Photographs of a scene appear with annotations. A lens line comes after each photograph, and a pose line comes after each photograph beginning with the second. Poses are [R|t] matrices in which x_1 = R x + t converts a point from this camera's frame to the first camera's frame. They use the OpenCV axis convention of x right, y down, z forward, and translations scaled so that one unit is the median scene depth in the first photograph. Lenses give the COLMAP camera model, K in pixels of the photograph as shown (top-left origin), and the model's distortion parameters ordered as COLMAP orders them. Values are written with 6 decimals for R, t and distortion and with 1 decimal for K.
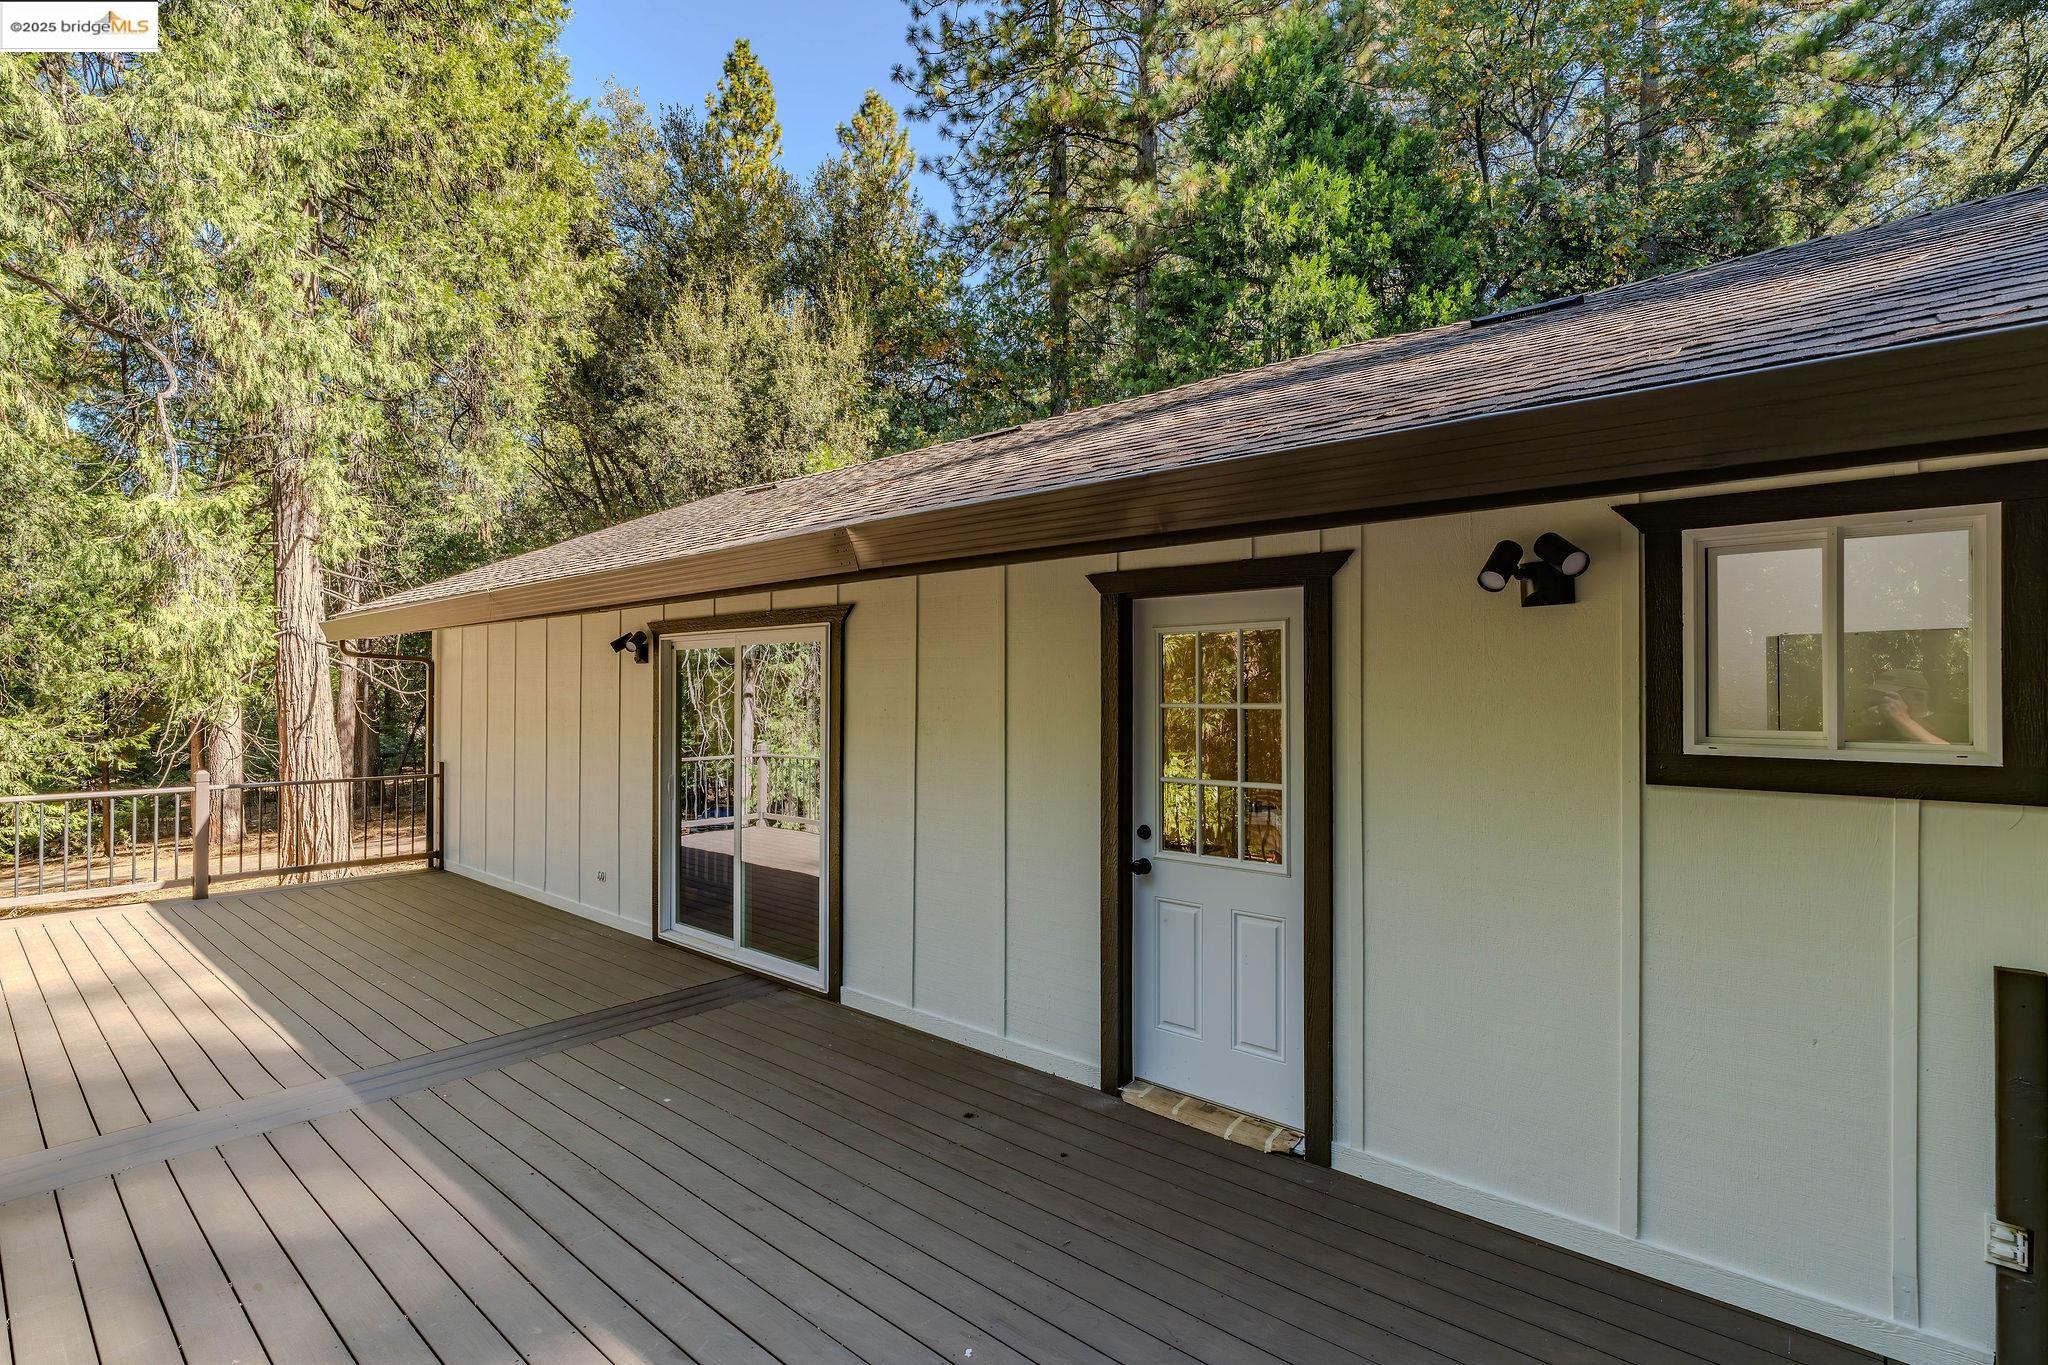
lens RADIAL K [[956.1, 0, 1031.0], [0, 956.1, 686.2], [0, 0, 1]] dist [-0.001021, 0.000539]
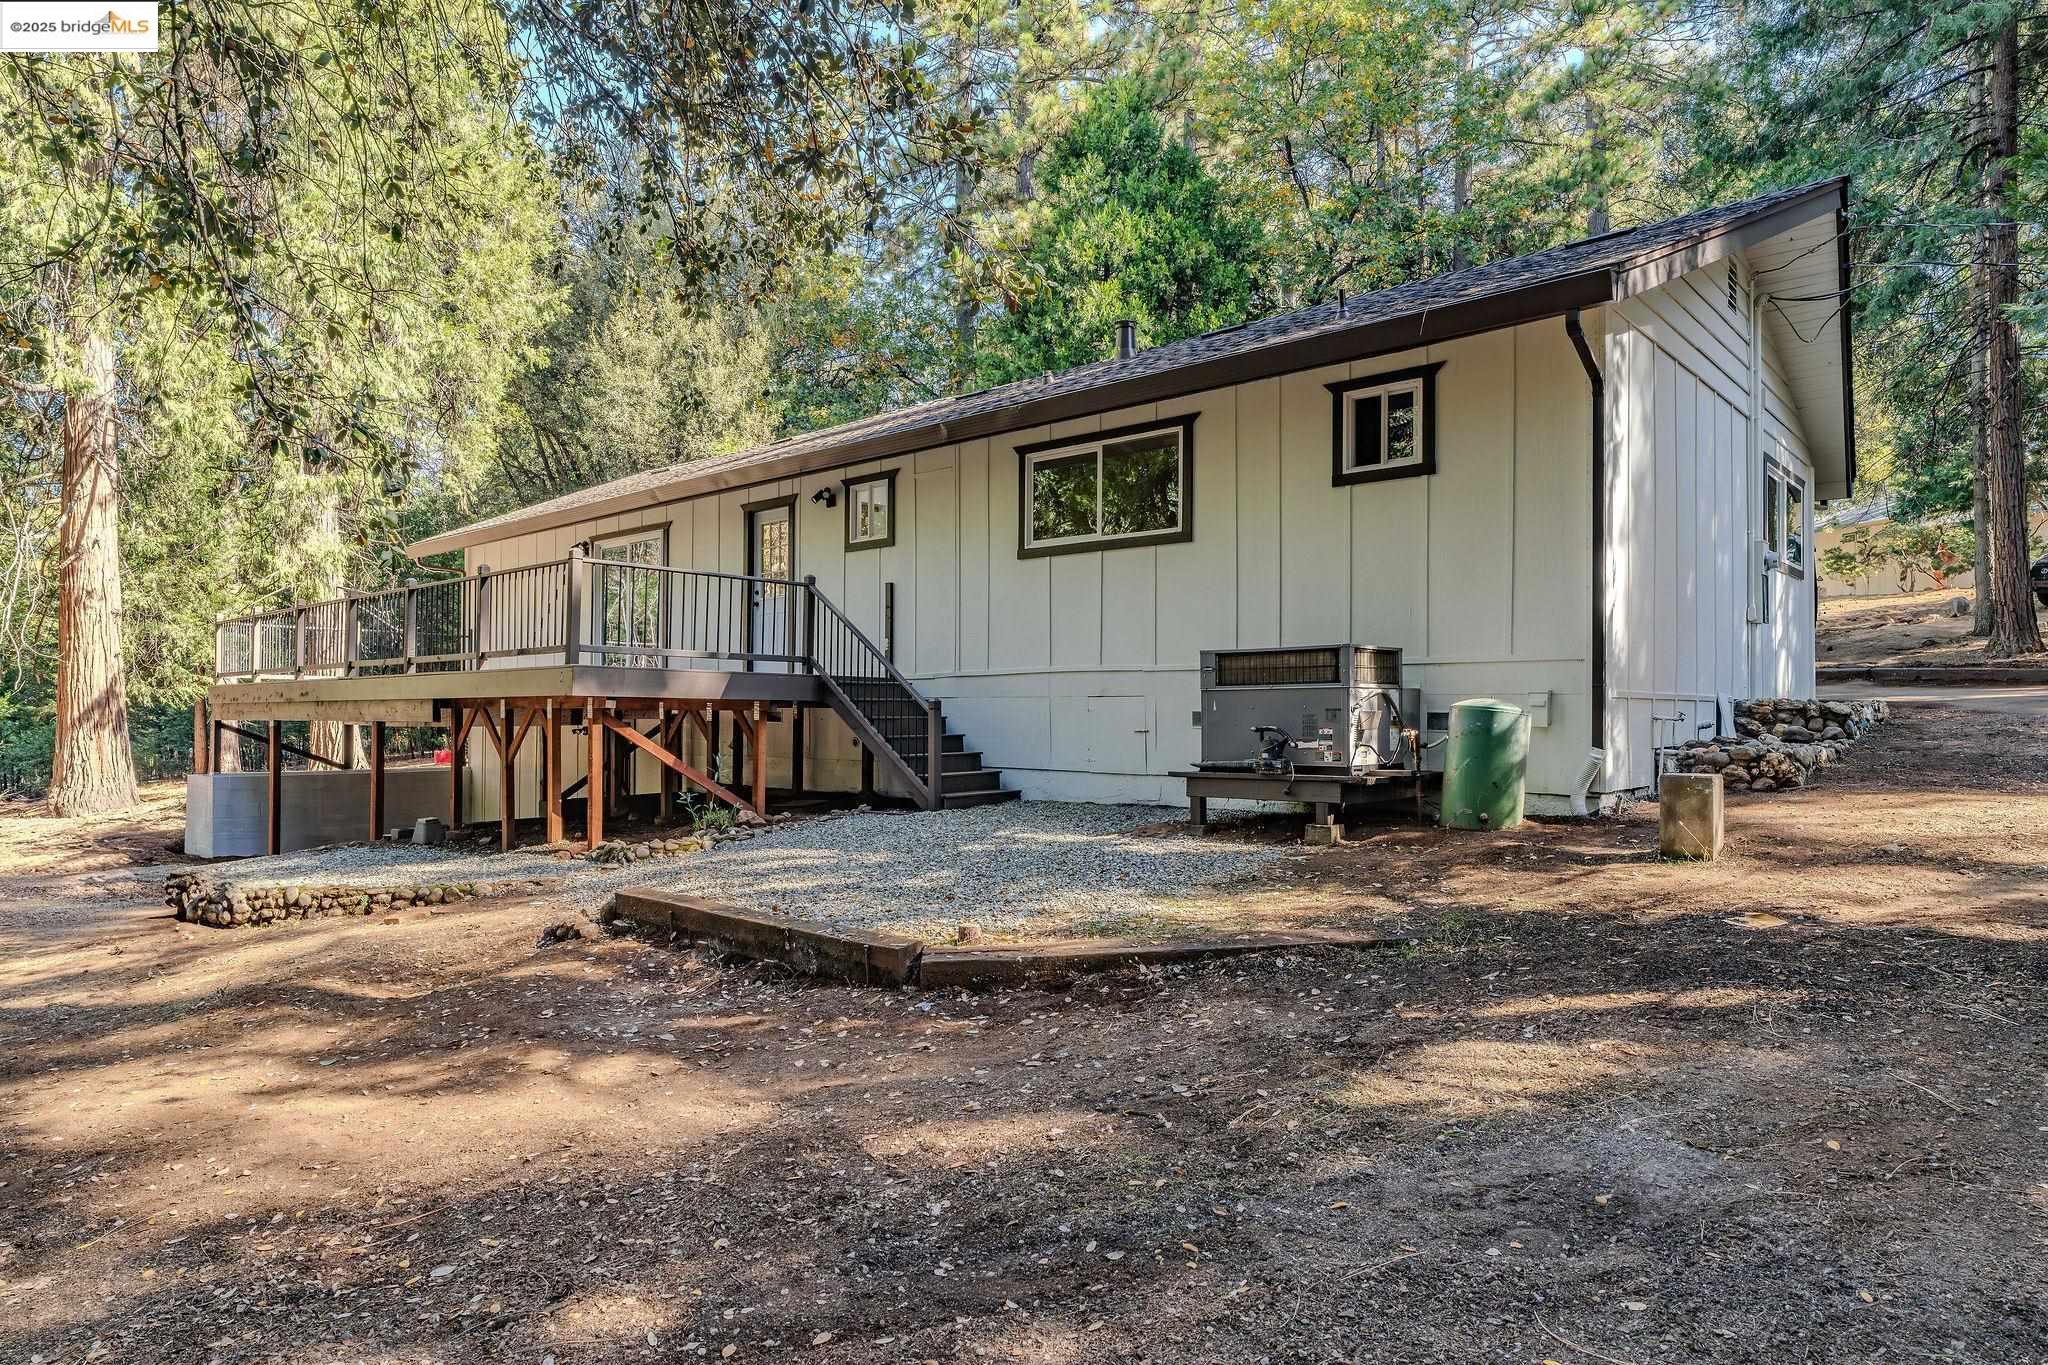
lens RADIAL K [[1200.4, 0, 1023.5], [0, 1200.4, 680.6], [0, 0, 1]] dist [0.034672, 0.000232]
pose [[0.999340, -0.000270, -0.036317, 0.222030], [-0.000517, 0.999766, -0.021640, 0.104782], [0.036314, 0.021644, 0.999106, -0.548774]]
